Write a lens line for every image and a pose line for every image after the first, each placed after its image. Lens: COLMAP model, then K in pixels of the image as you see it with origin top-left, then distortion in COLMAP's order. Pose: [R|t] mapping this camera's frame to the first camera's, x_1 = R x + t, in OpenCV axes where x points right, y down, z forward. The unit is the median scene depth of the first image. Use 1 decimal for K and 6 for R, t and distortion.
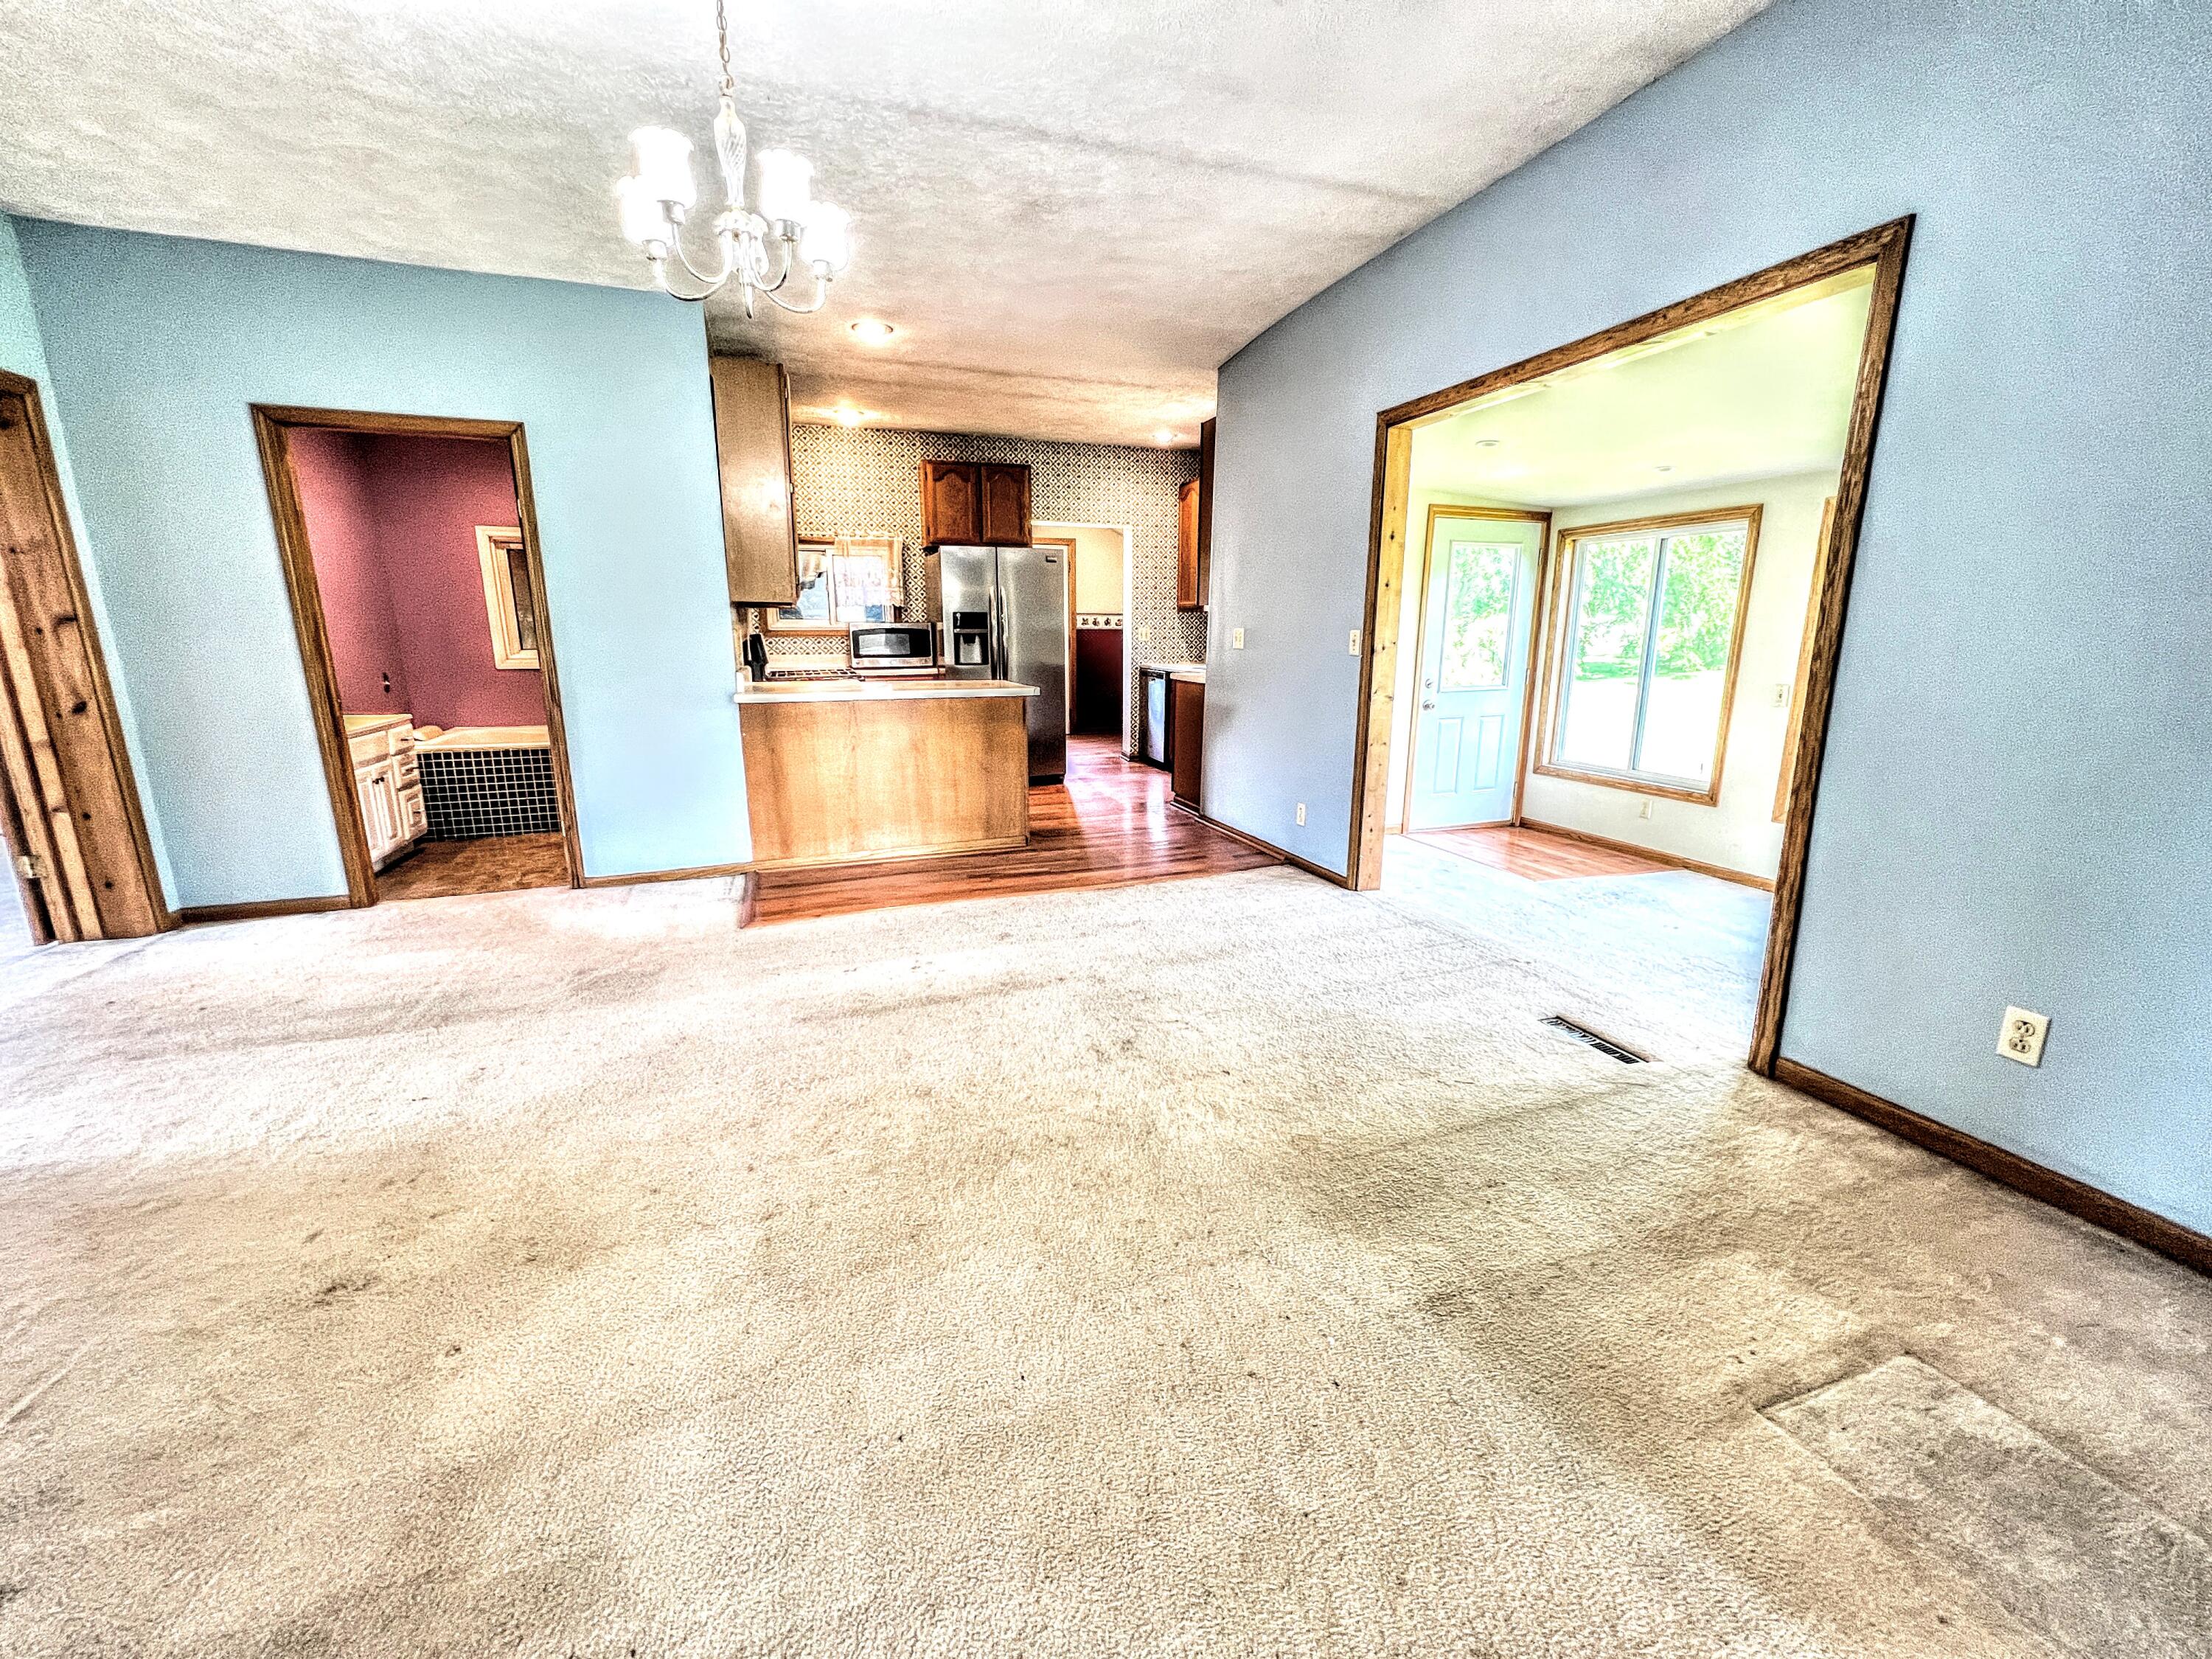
lens RADIAL K [[882.4, 0, 1114.7], [0, 882.4, 820.9], [0, 0, 1]] dist [-0.001881, -0.000220]
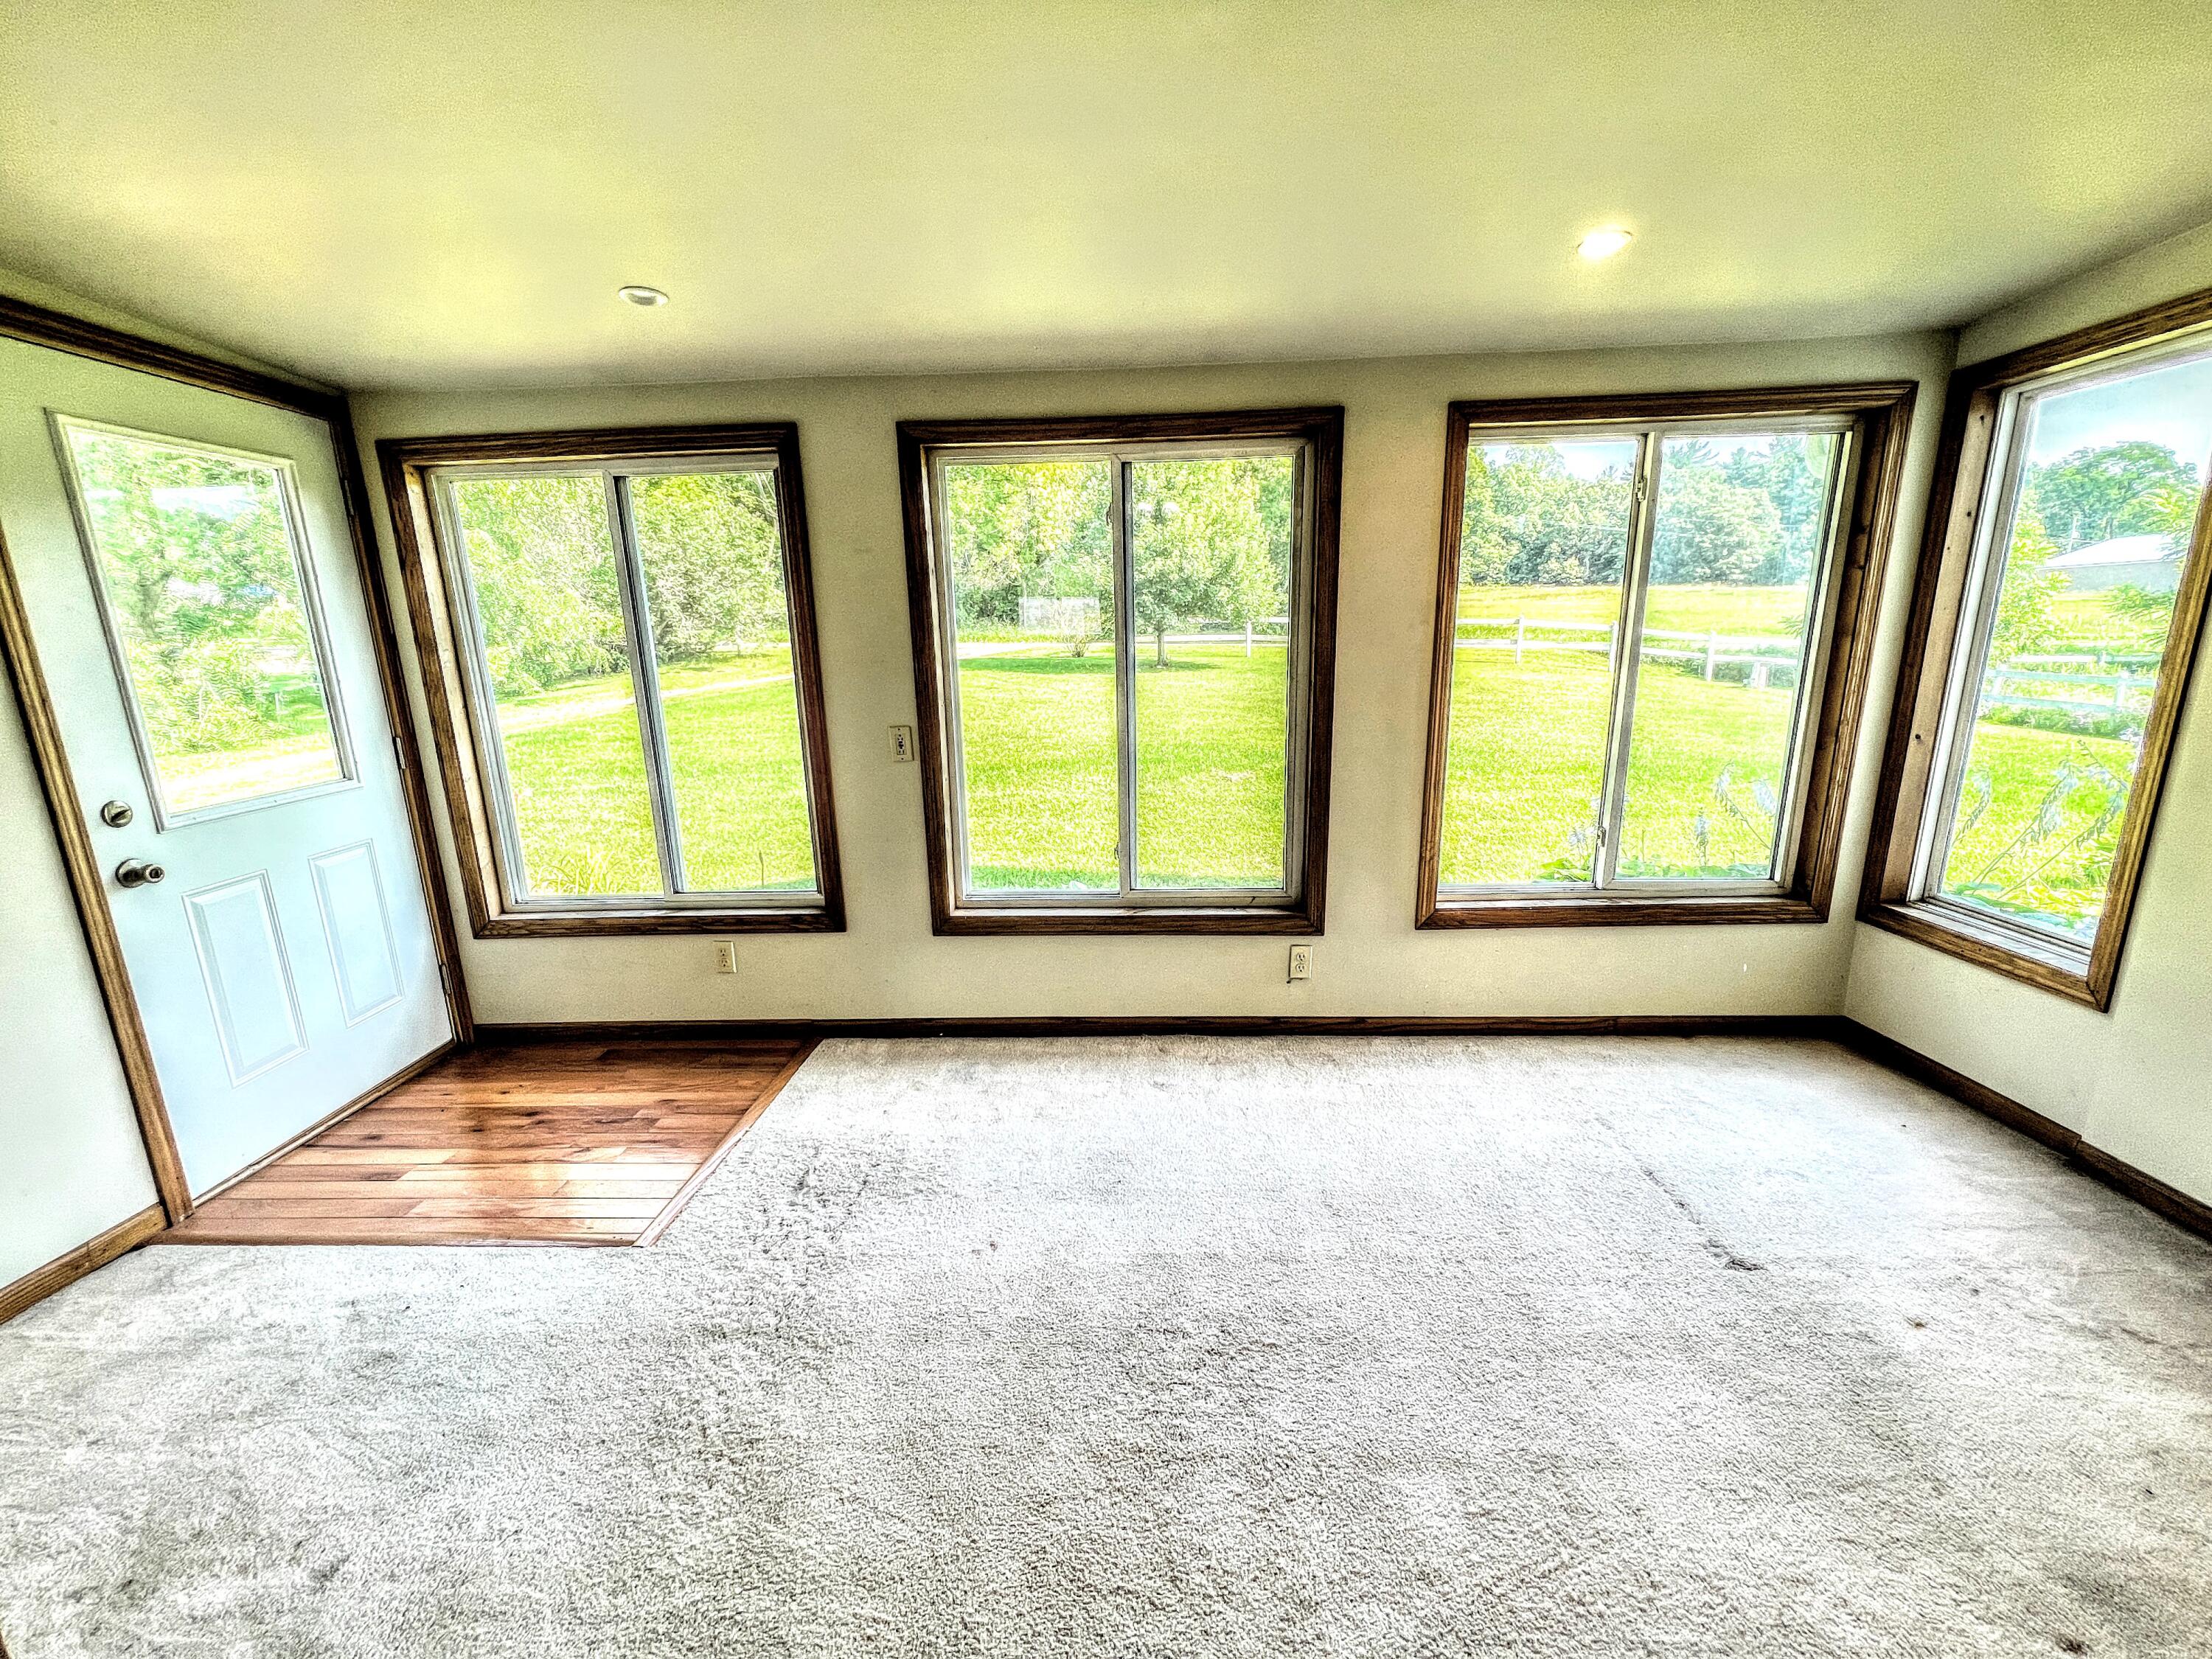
lens RADIAL K [[882.4, 0, 1104.1], [0, 882.4, 825.1], [0, 0, 1]] dist [-0.001881, -0.000220]
pose [[0.382885, -0.209292, 0.899775, 0.178412], [0.223602, 0.966032, 0.129553, -0.101847], [-0.896326, 0.151588, 0.416678, 0.469890]]
